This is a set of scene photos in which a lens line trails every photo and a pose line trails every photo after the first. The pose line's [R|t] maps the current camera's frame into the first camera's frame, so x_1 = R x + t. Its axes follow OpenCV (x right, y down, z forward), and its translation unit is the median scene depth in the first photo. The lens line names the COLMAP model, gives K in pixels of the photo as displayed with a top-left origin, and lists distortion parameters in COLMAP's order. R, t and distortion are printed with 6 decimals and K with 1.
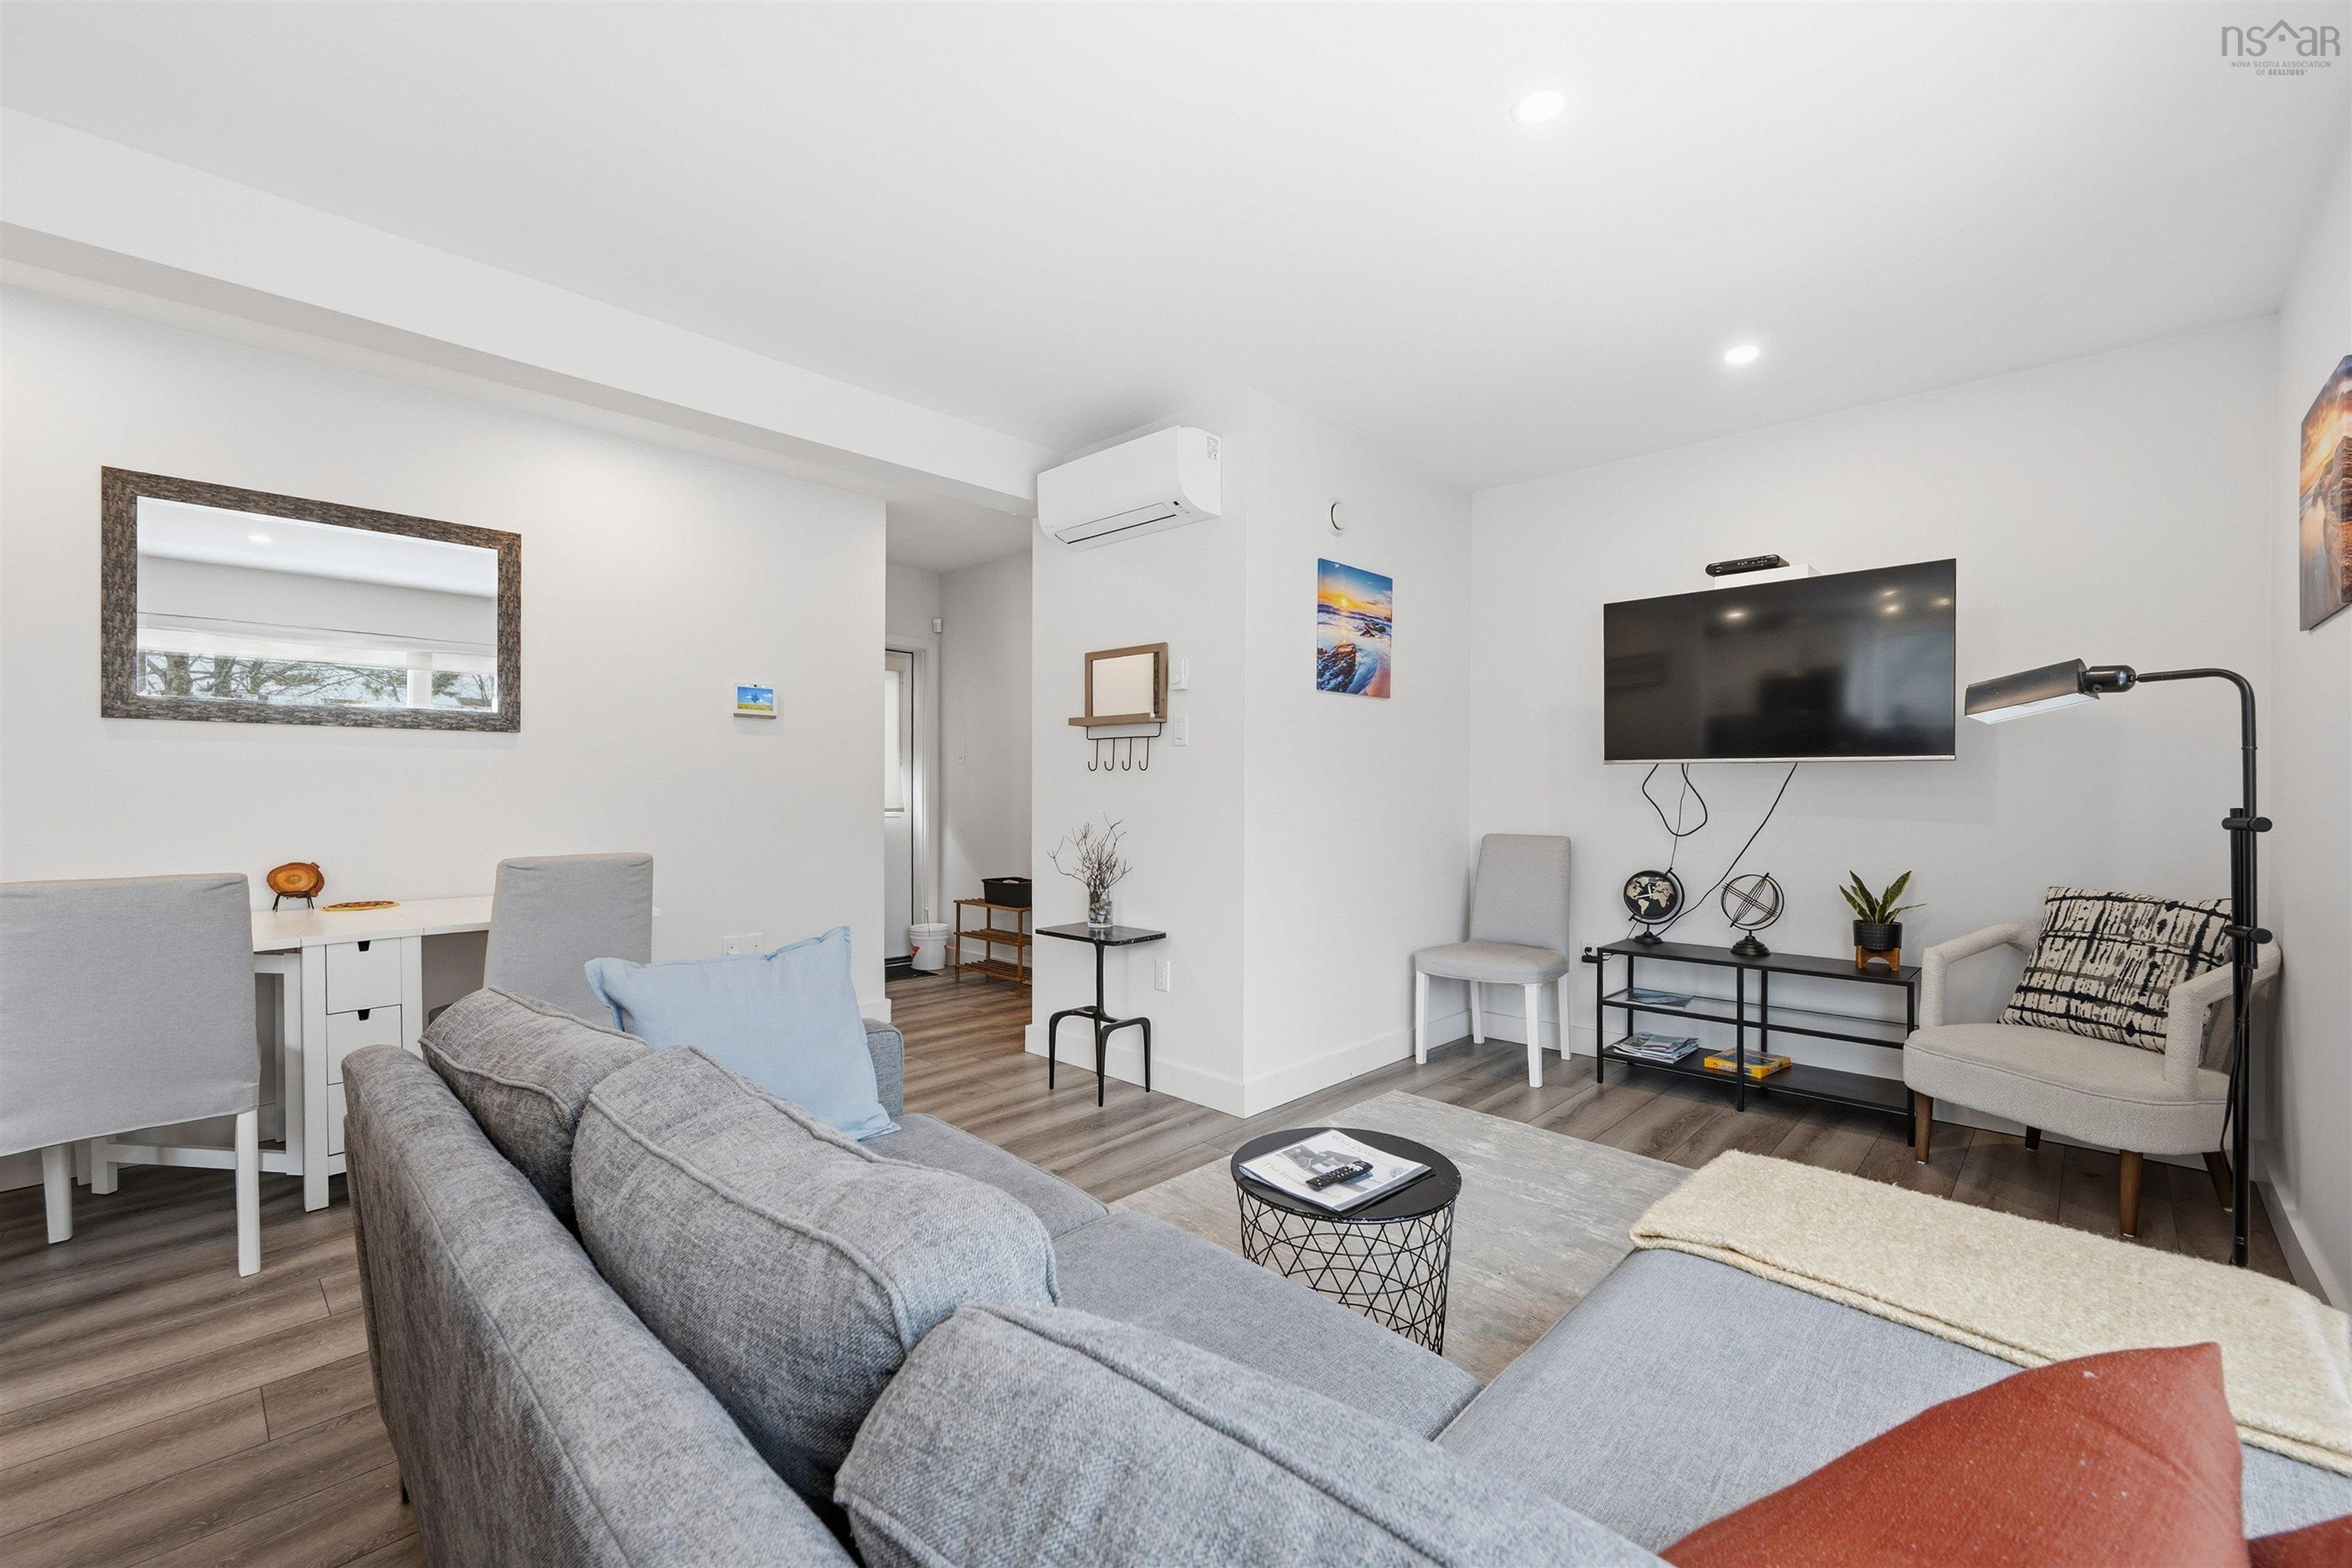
lens RADIAL K [[968.0, 0, 1184.0], [0, 968.0, 795.2], [0, 0, 1]] dist [0.000552, 0.000277]
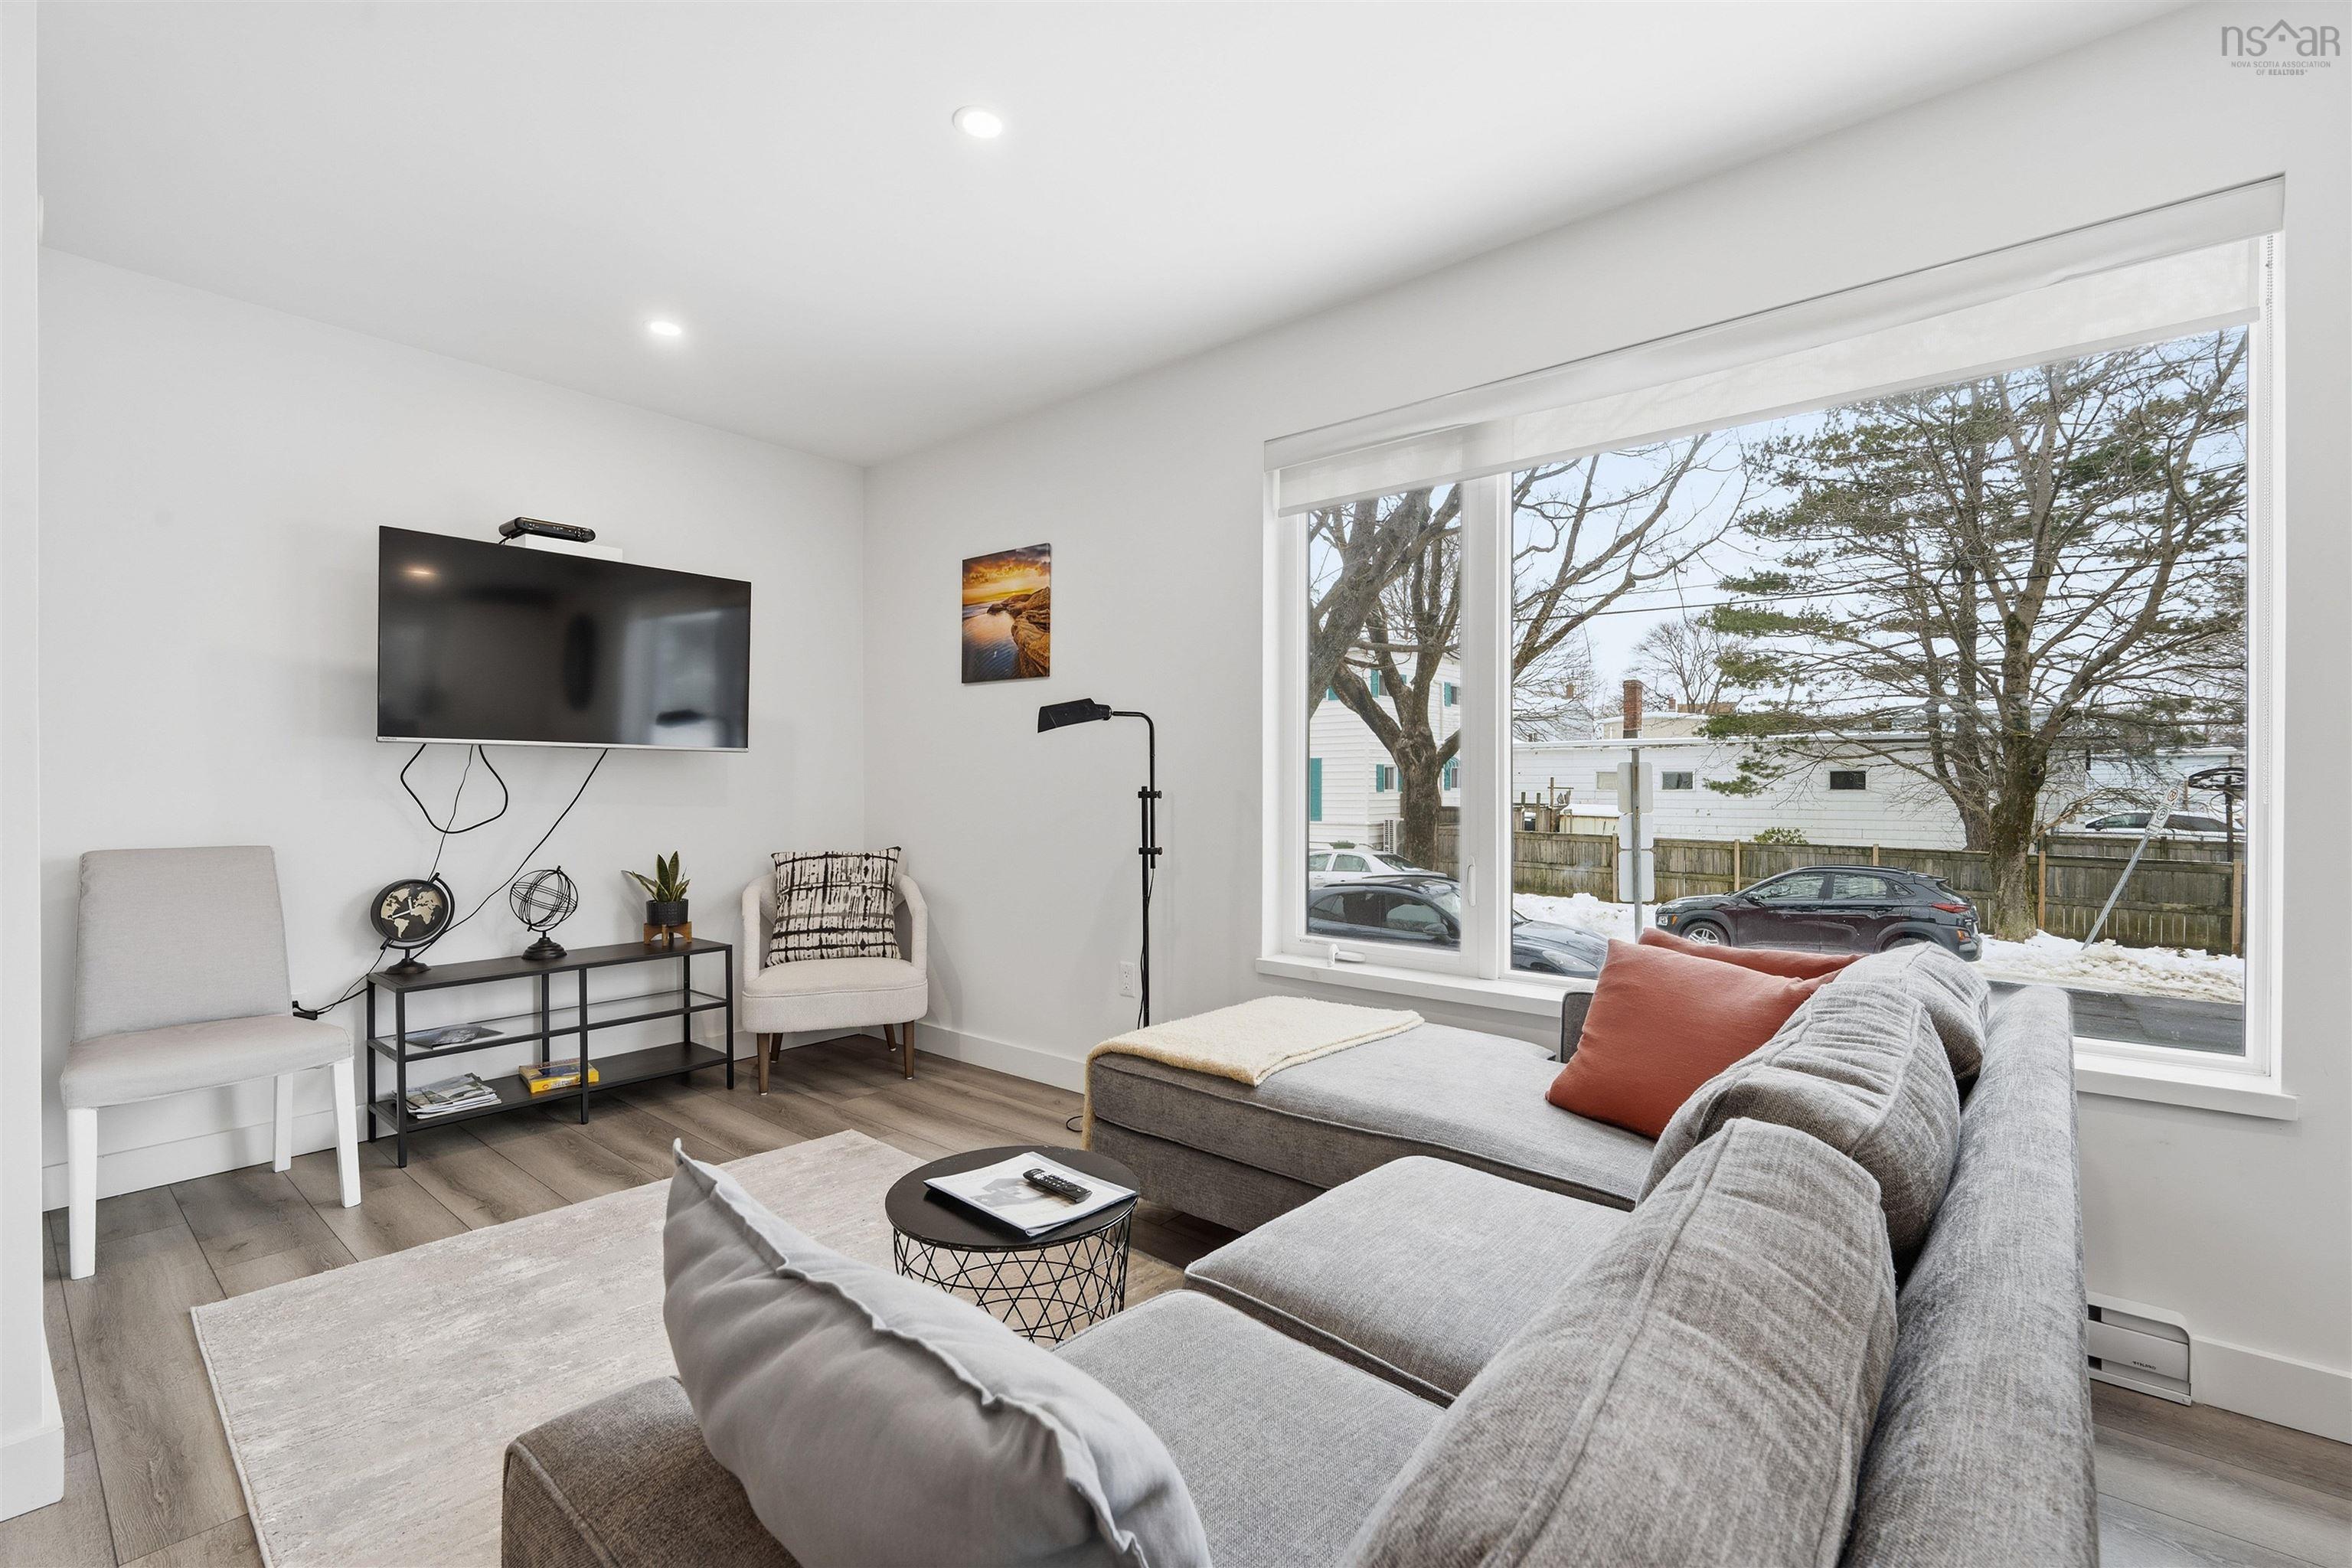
lens RADIAL K [[1016.3, 0, 1185.7], [0, 1016.3, 791.6], [0, 0, 1]] dist [0.000385, -0.000007]
pose [[-0.066180, -0.011004, 0.997747, -0.464705], [0.004866, 0.999924, 0.011351, 0.000578], [-0.997796, 0.005606, -0.066121, 0.528157]]
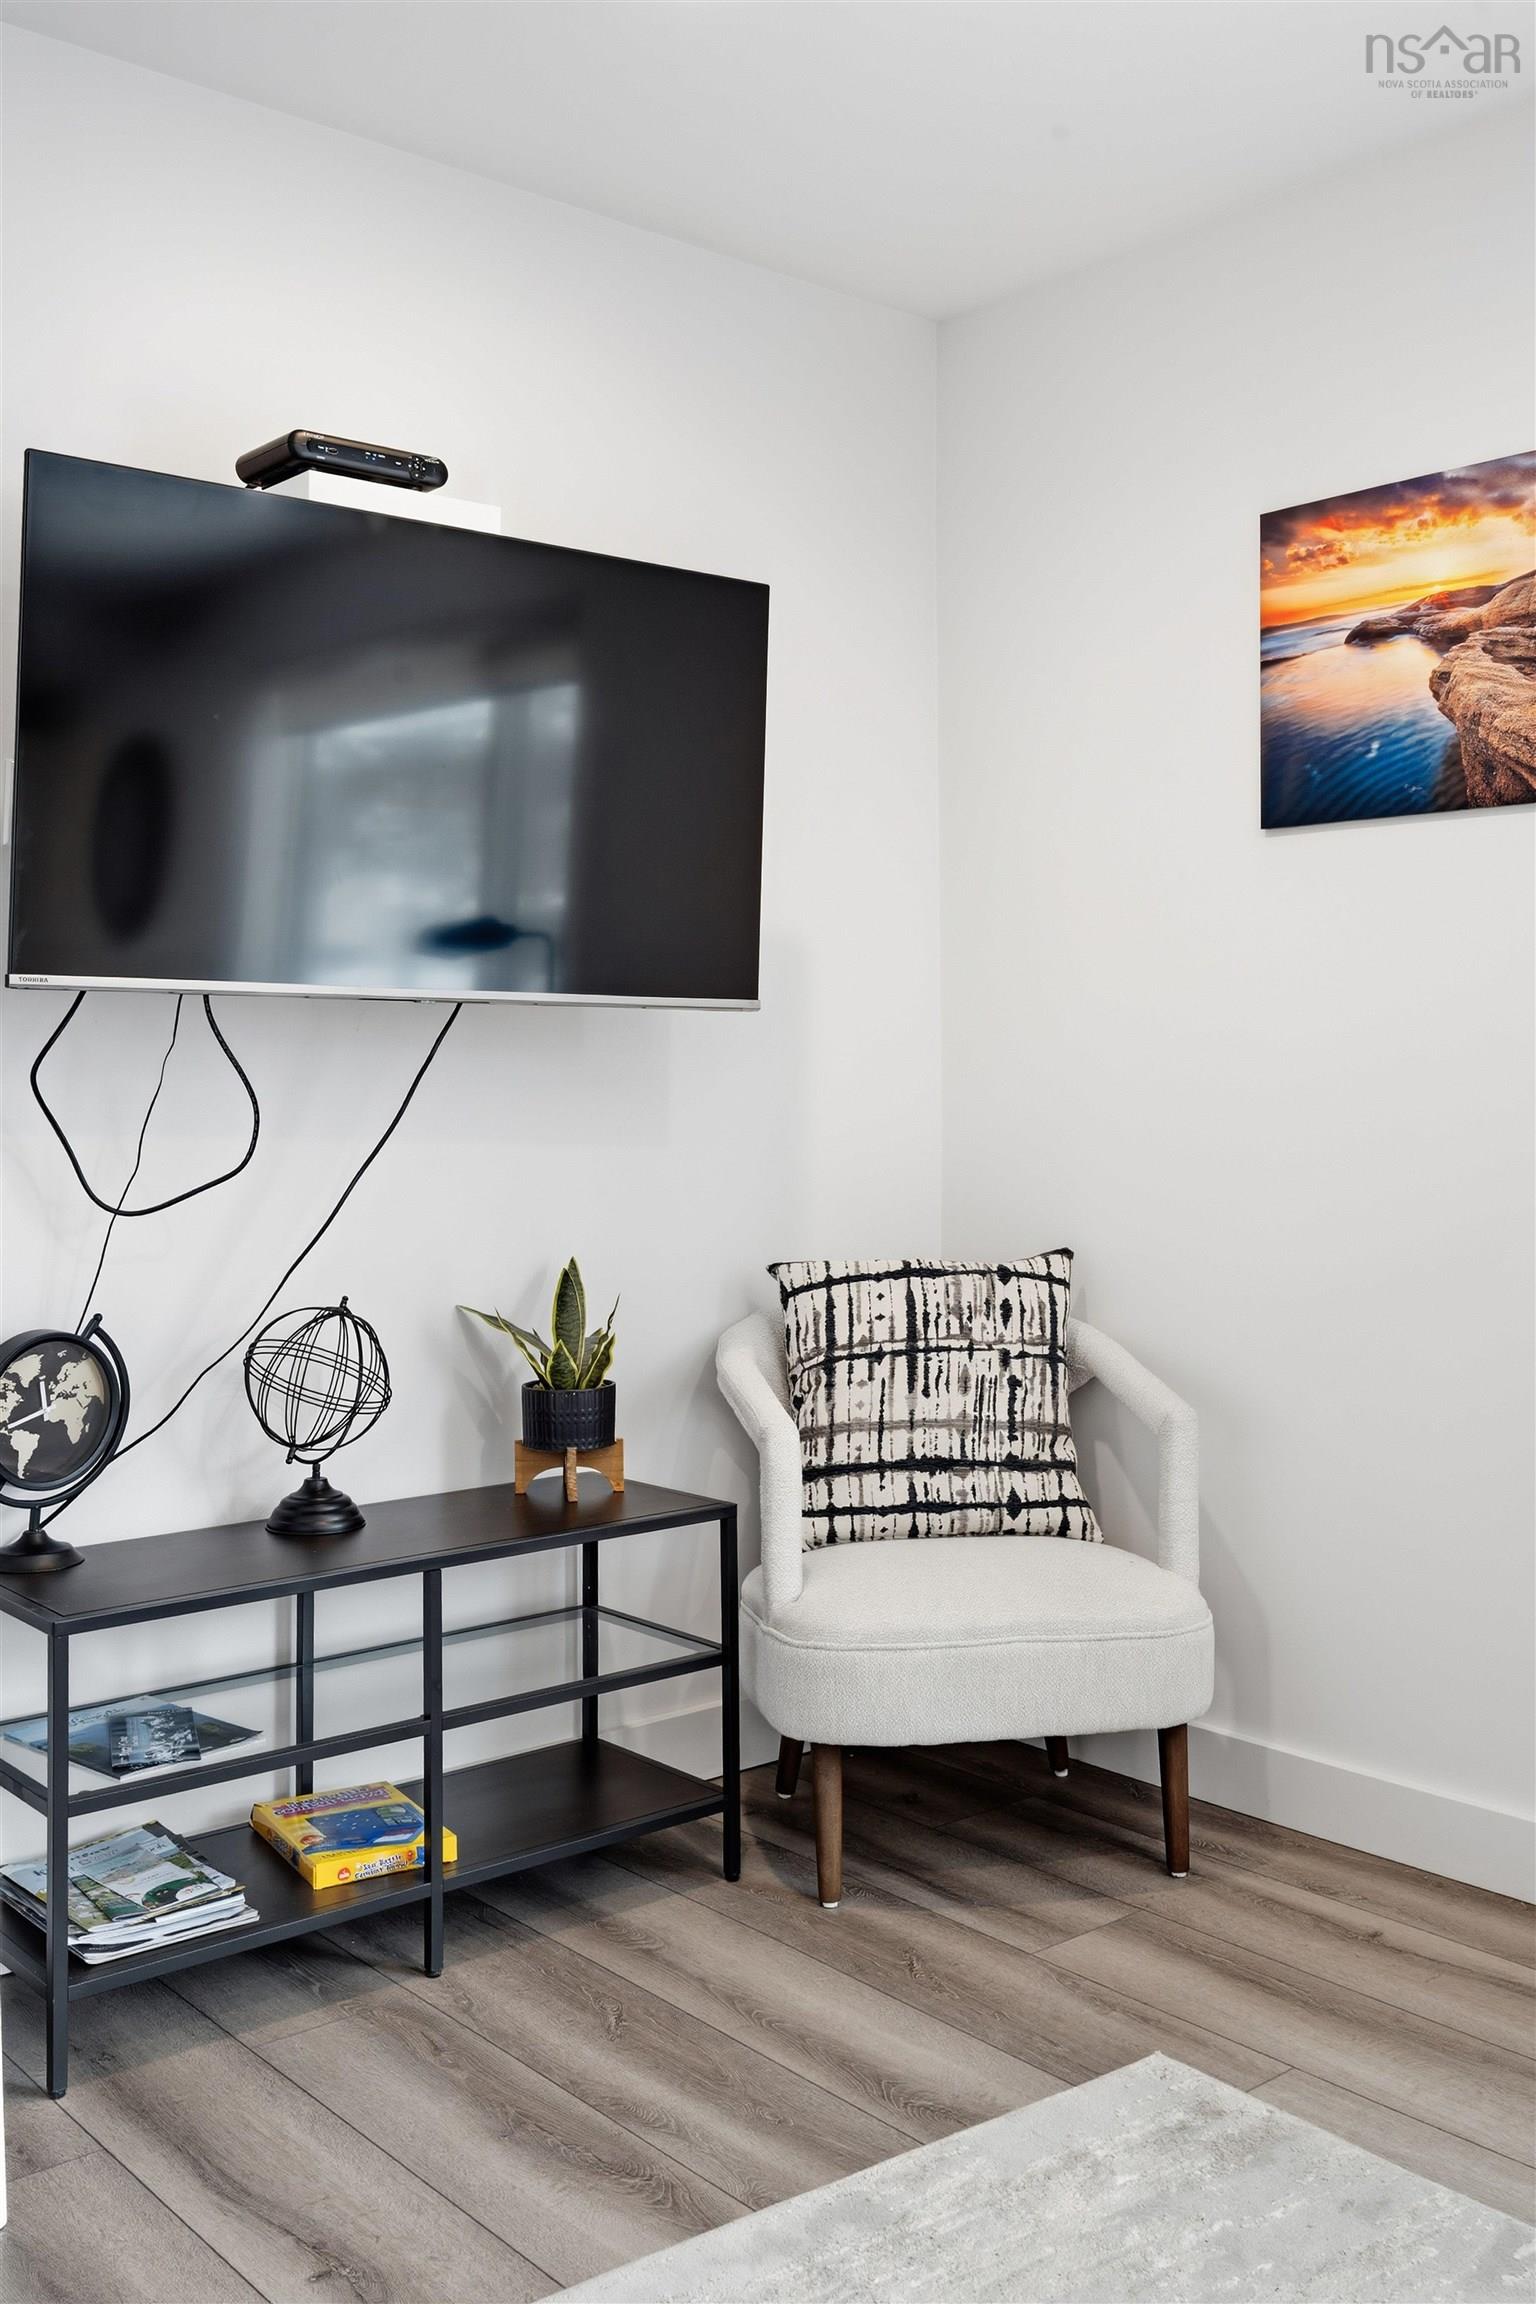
lens RADIAL K [[2103.2, 0, 763.3], [0, 2103.2, 989.2], [0, 0, 1]] dist [-0.010166, -0.000870]
pose [[0.110093, 0.041583, 0.993051, -0.208733], [0.006870, 0.999069, -0.042596, -0.002613], [-0.993898, 0.011512, 0.109705, 0.854194]]
